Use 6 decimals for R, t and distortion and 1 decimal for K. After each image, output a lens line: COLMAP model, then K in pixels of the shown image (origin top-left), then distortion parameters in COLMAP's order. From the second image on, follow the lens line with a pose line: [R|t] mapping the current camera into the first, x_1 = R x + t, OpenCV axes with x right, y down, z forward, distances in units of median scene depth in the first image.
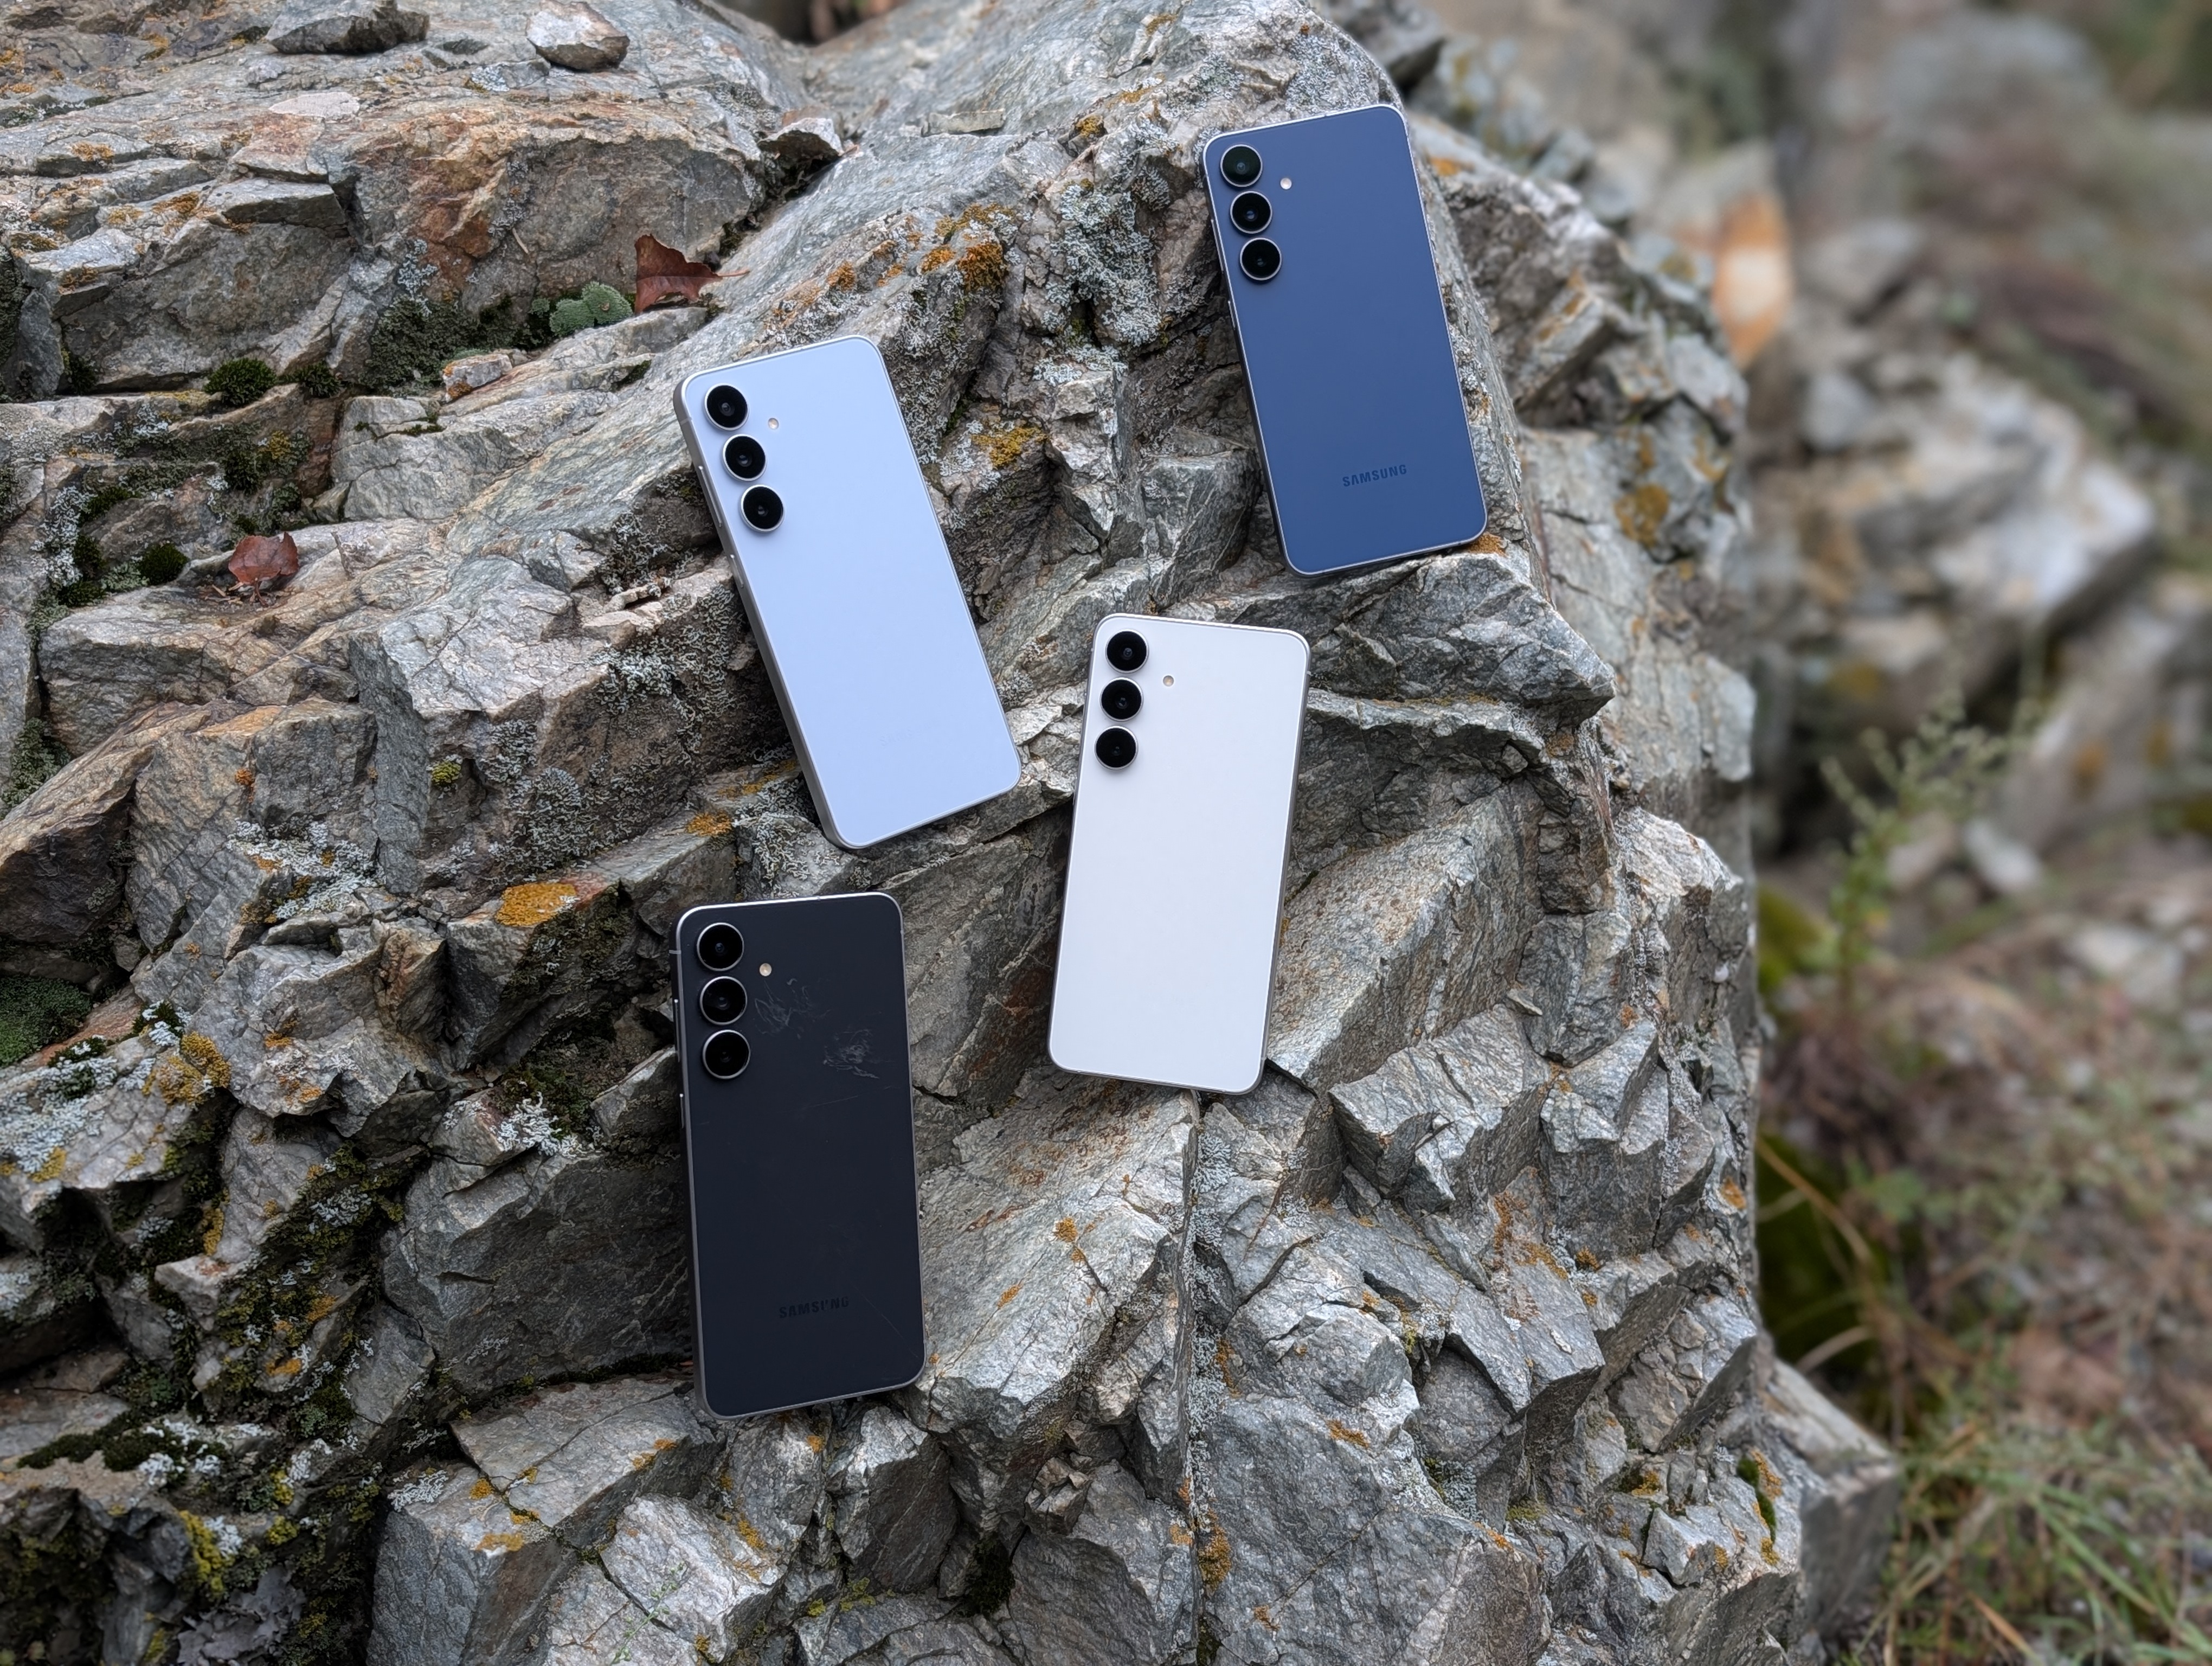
lens RADIAL K [[2413.6, 0, 1126.2], [0, 2413.6, 803.9], [0, 0, 1]] dist [0.177301, -0.642815]
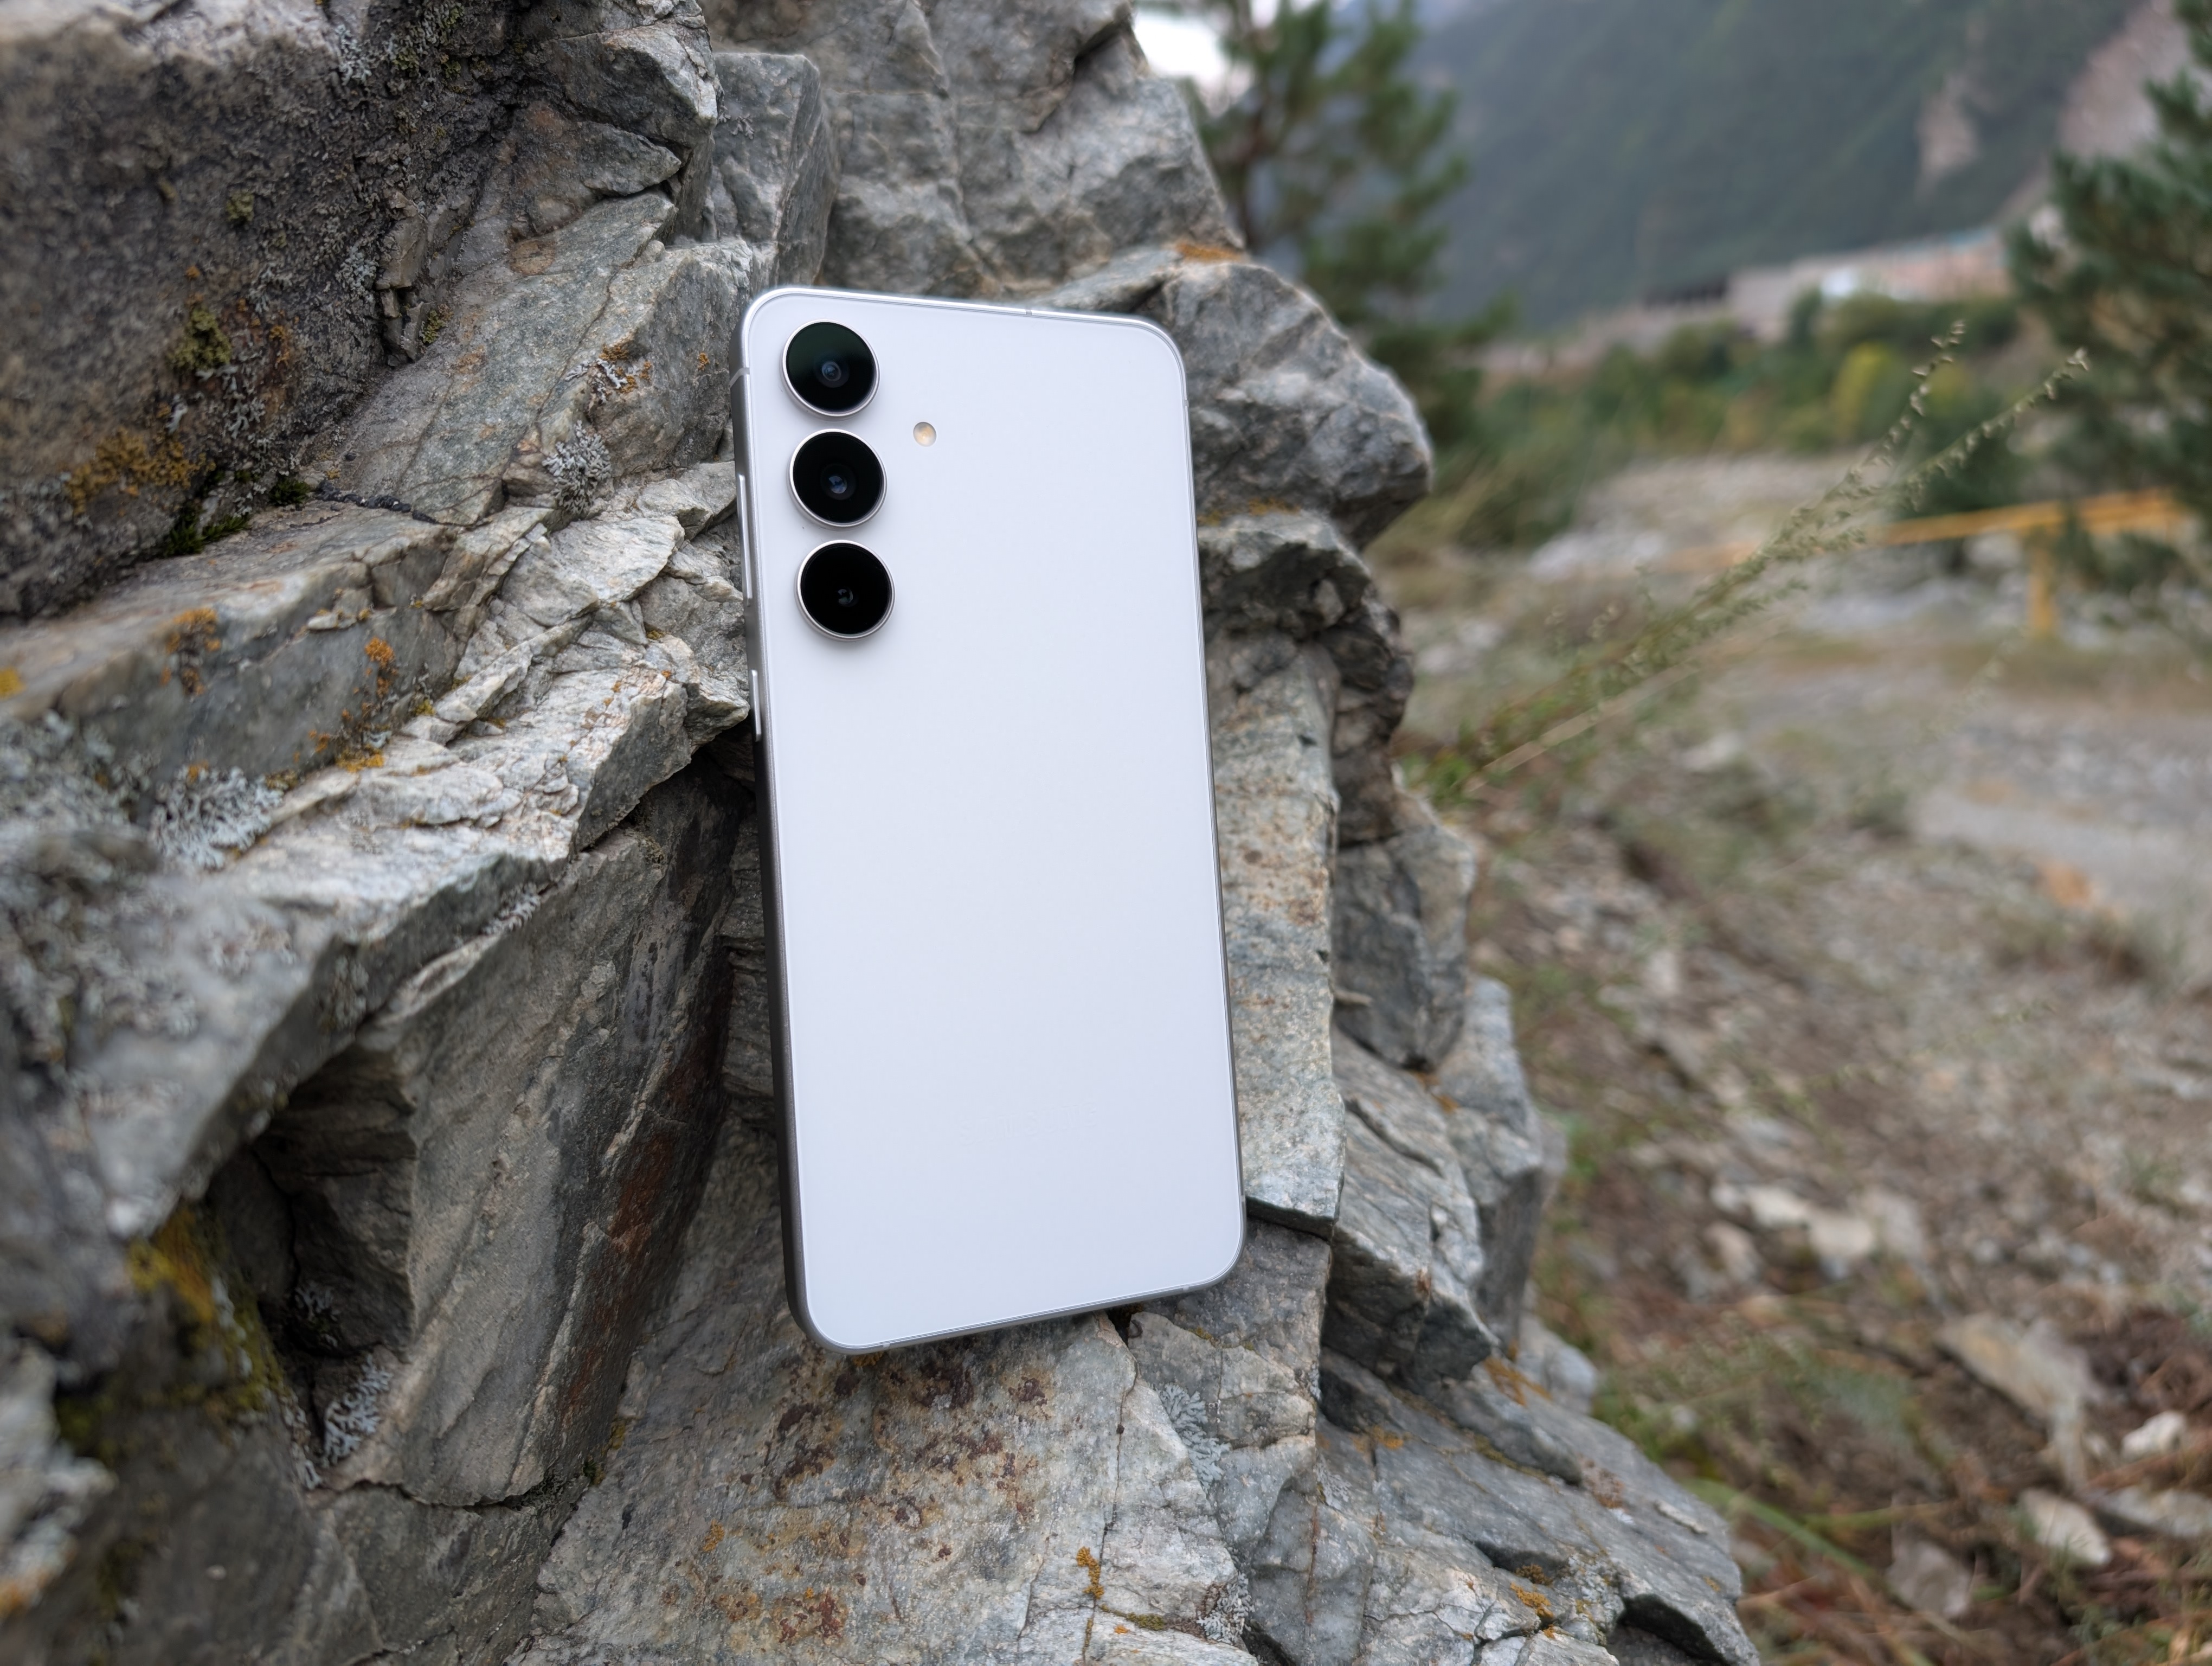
lens RADIAL K [[1662.2, 0, 1101.6], [0, 1662.2, 822.7], [0, 0, 1]] dist [-0.032786, 0.010765]
pose [[0.809228, -0.148689, 0.568367, -0.137071], [0.165107, 0.986010, 0.022870, 0.018198], [-0.563816, 0.075334, 0.822457, 0.705070]]
